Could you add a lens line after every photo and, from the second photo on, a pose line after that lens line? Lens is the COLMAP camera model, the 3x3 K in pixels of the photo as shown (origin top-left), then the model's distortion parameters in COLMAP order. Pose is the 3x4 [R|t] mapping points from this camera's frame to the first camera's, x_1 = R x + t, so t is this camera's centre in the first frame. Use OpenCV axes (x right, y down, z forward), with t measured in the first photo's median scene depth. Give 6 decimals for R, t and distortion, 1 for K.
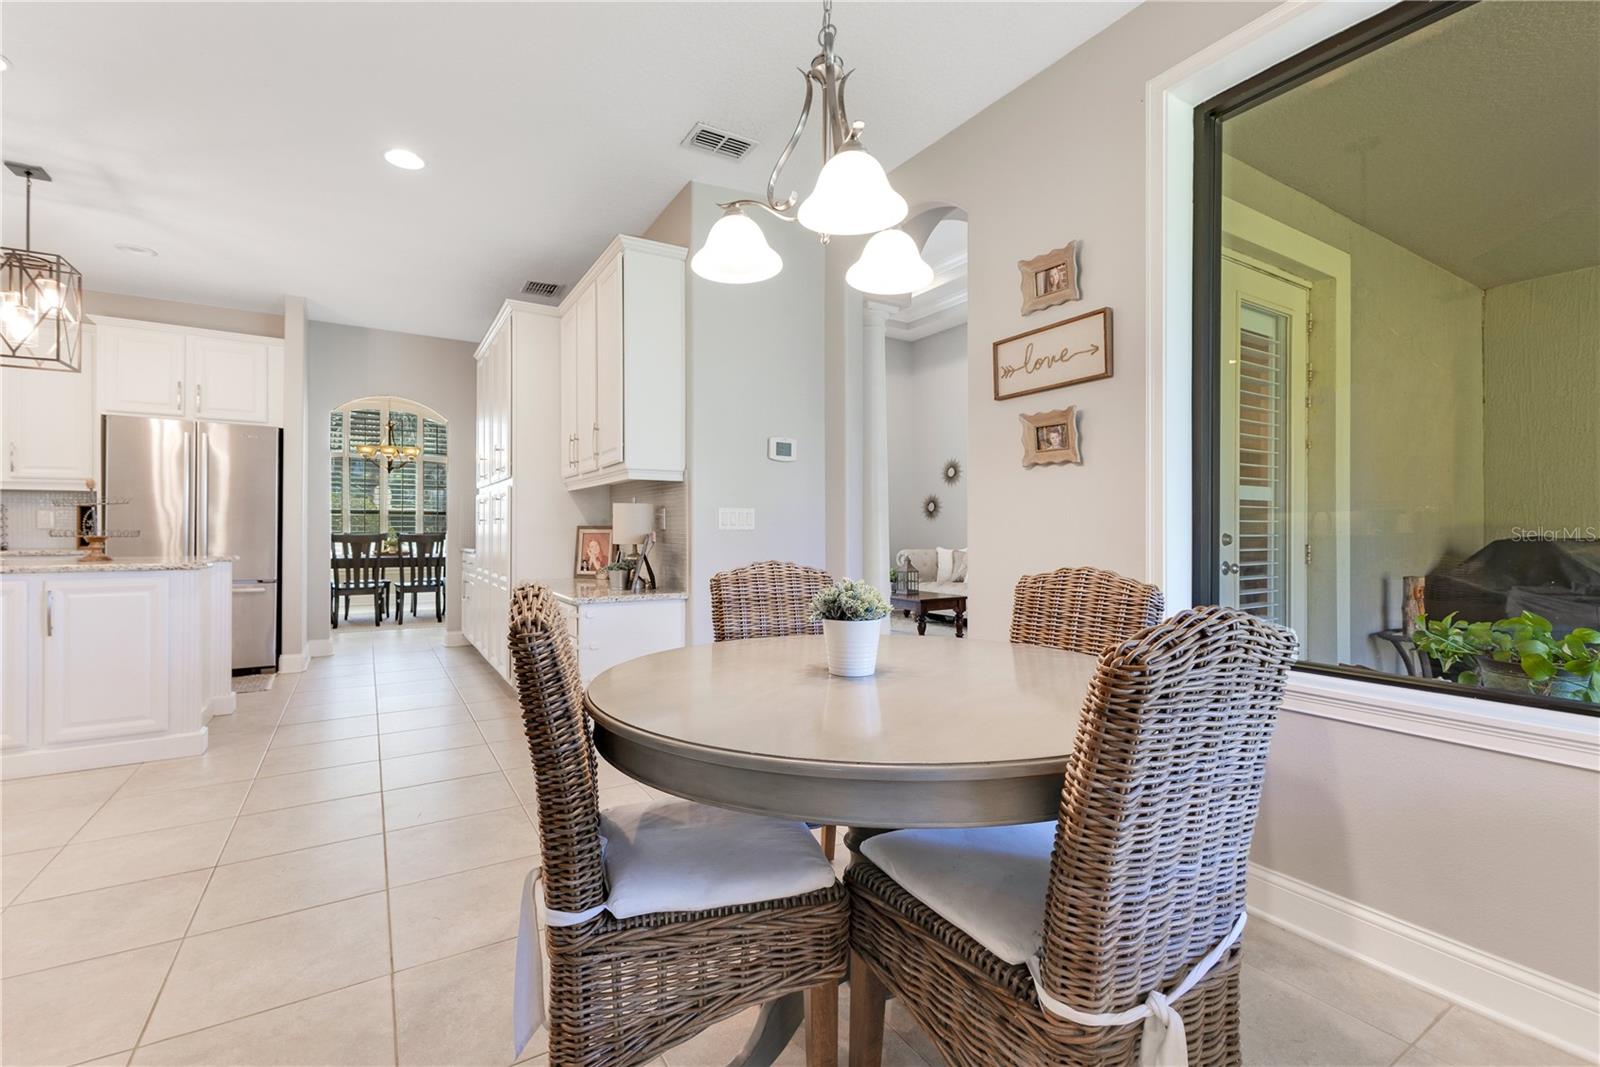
lens RADIAL K [[711.8, 0, 779.4], [0, 711.8, 526.2], [0, 0, 1]] dist [0.012937, -0.003717]
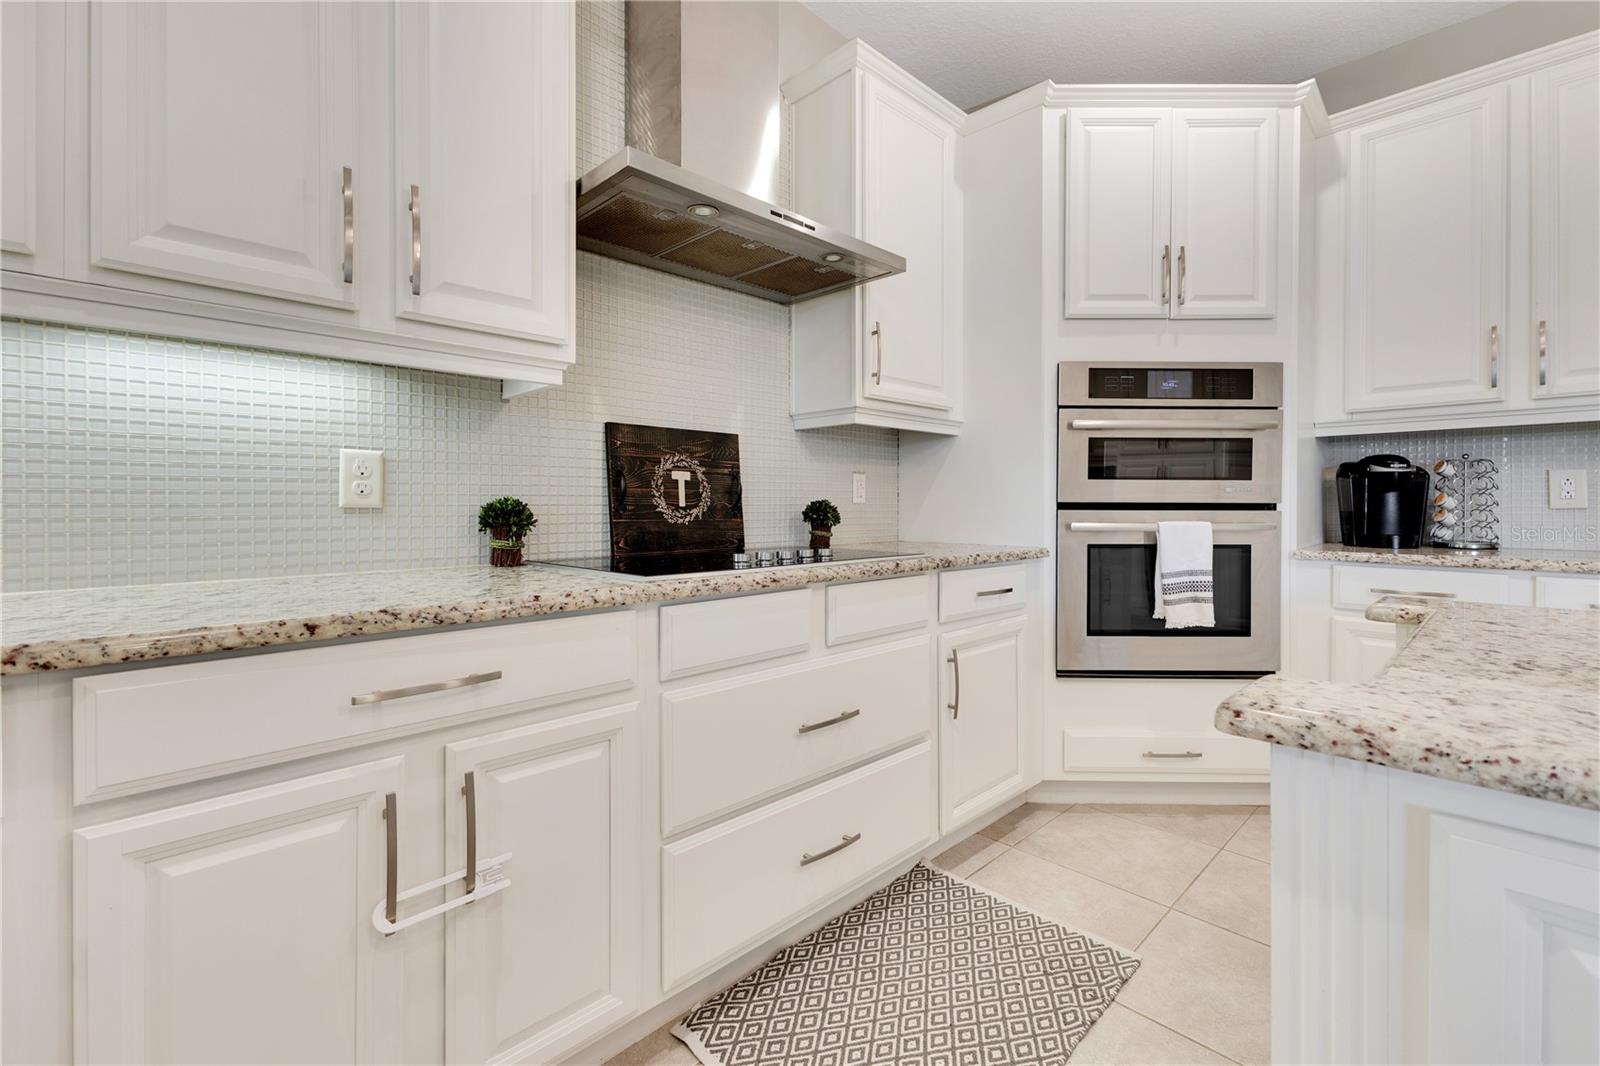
lens RADIAL K [[711.8, 0, 809.5], [0, 711.8, 507.0], [0, 0, 1]] dist [0.012937, -0.003717]
pose [[0.256606, 0.001736, -0.966515, -0.616226], [0.002313, 0.999994, 0.002410, 0.000298], [0.966513, -0.002854, 0.256600, 0.351754]]
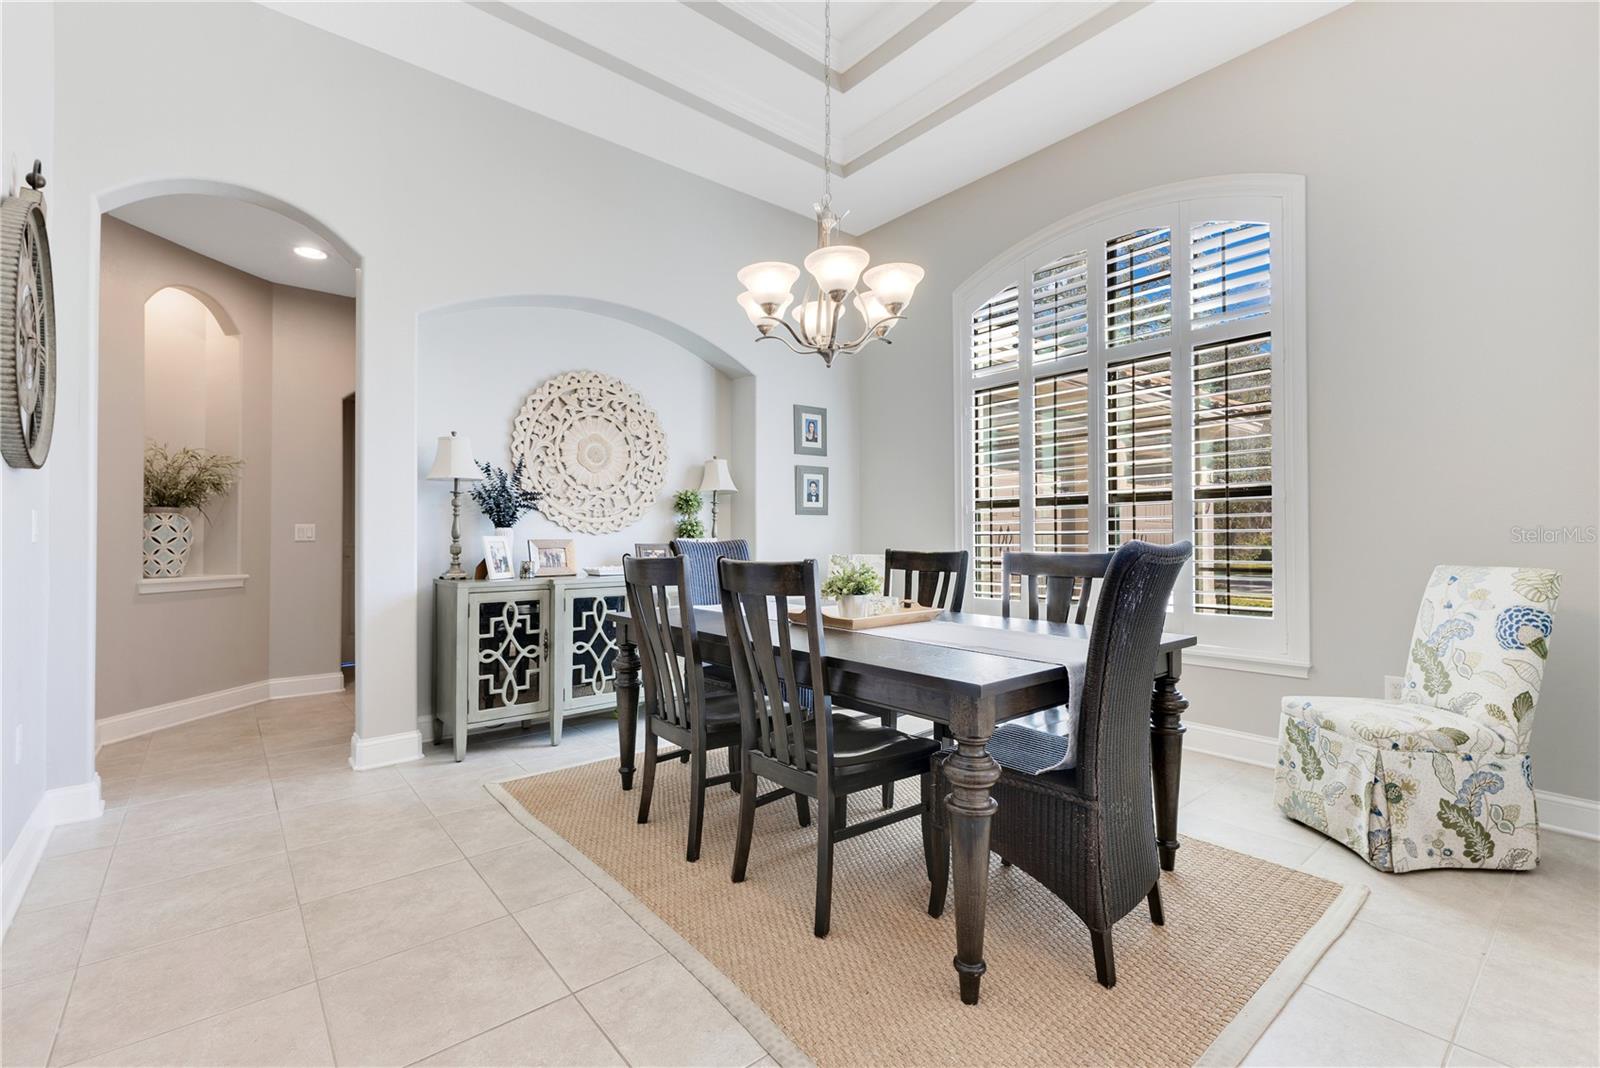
lens RADIAL K [[702.3, 0, 777.0], [0, 702.3, 537.4], [0, 0, 1]] dist [0.001399, 0.000023]
pose [[0.133187, -0.005616, -0.991075, -0.325031], [0.007989, 0.999958, -0.004593, 0.005752], [0.991059, -0.007305, 0.133226, 1.351148]]
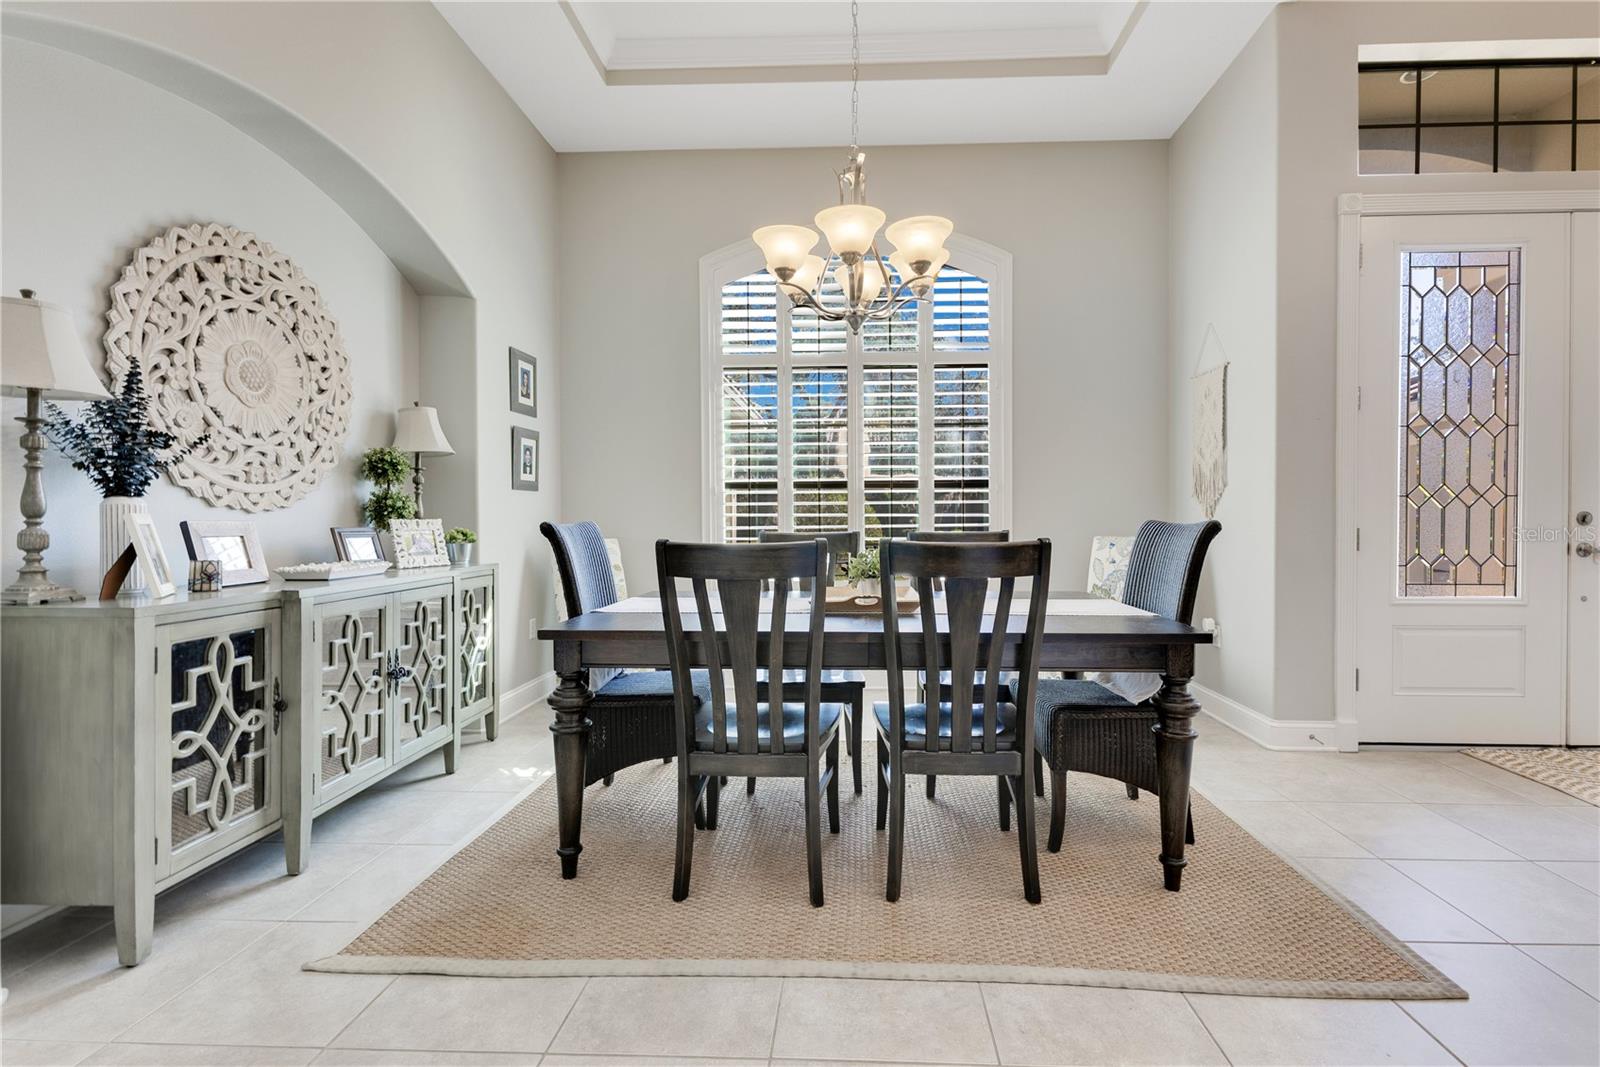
lens RADIAL K [[747.3, 0, 815.8], [0, 747.3, 539.3], [0, 0, 1]] dist [0.005354, -0.004486]
pose [[0.835252, 0.006188, -0.549832, -0.553928], [0.009358, 0.999632, 0.025466, 0.005692], [0.549788, -0.026416, 0.834887, 1.040678]]
